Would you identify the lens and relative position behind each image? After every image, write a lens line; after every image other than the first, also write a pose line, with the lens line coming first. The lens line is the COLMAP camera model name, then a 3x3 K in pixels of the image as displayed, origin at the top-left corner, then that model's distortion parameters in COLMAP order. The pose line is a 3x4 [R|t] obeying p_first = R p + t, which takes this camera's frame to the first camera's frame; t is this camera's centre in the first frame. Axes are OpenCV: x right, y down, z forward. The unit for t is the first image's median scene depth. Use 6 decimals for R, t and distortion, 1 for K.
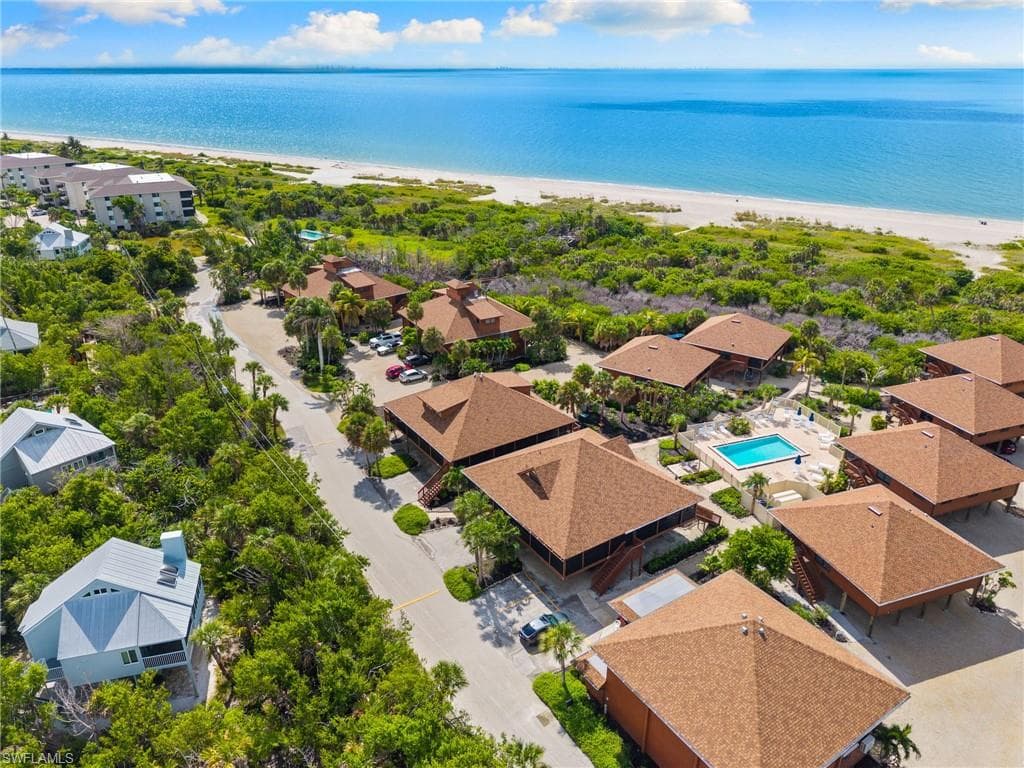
lens RADIAL K [[674.0, 0, 512.0], [0, 674.0, 384.0], [0, 0, 1]] dist [-0.005581, -0.004625]
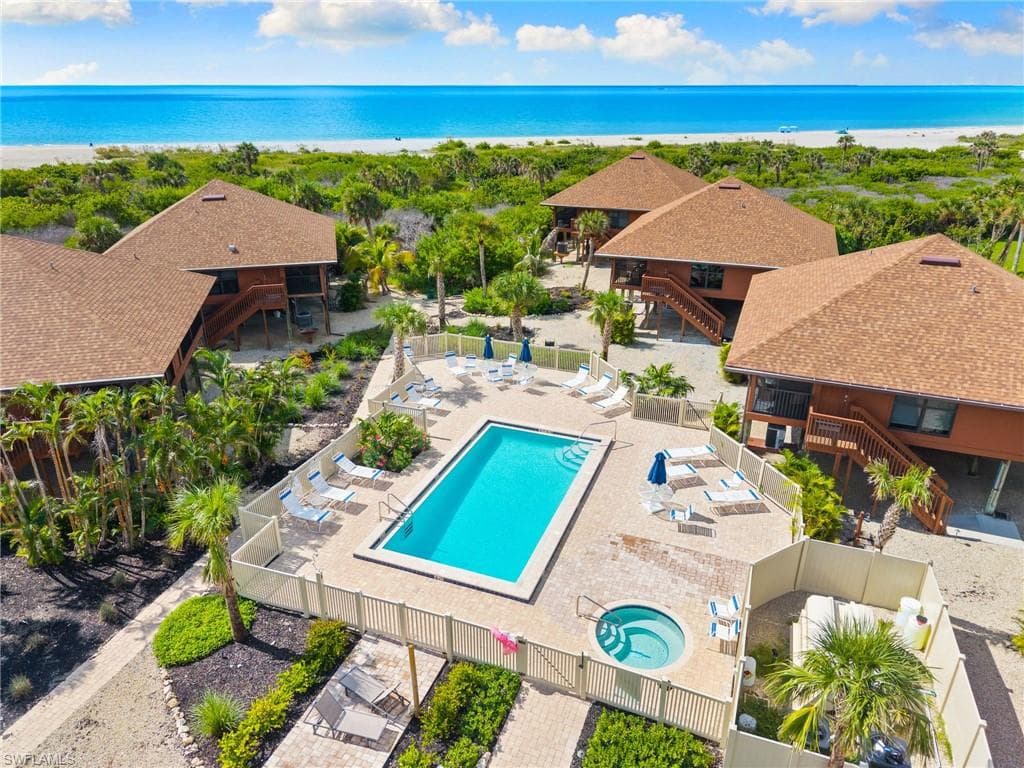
lens RADIAL K [[674.0, 0, 512.0], [0, 674.0, 384.0], [0, 0, 1]] dist [-0.005581, -0.004625]
pose [[0.647596, -0.299206, 0.700782, 0.161265], [0.306696, 0.944246, 0.119736, 0.017829], [-0.697536, 0.137387, 0.703256, 0.731455]]
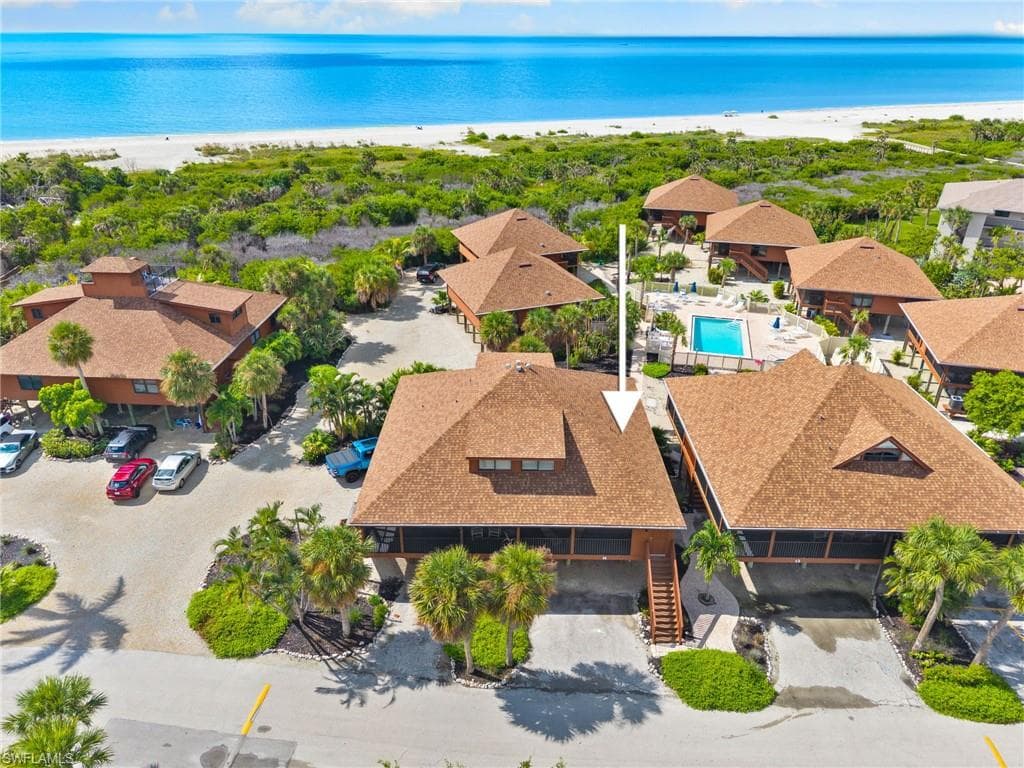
lens RADIAL K [[674.0, 0, 512.0], [0, 674.0, 384.0], [0, 0, 1]] dist [-0.005581, -0.004625]
pose [[0.554290, -0.368659, 0.746226, -0.394725], [0.330789, 0.920284, 0.208942, -0.097931], [-0.763768, 0.131028, 0.632052, 0.636457]]
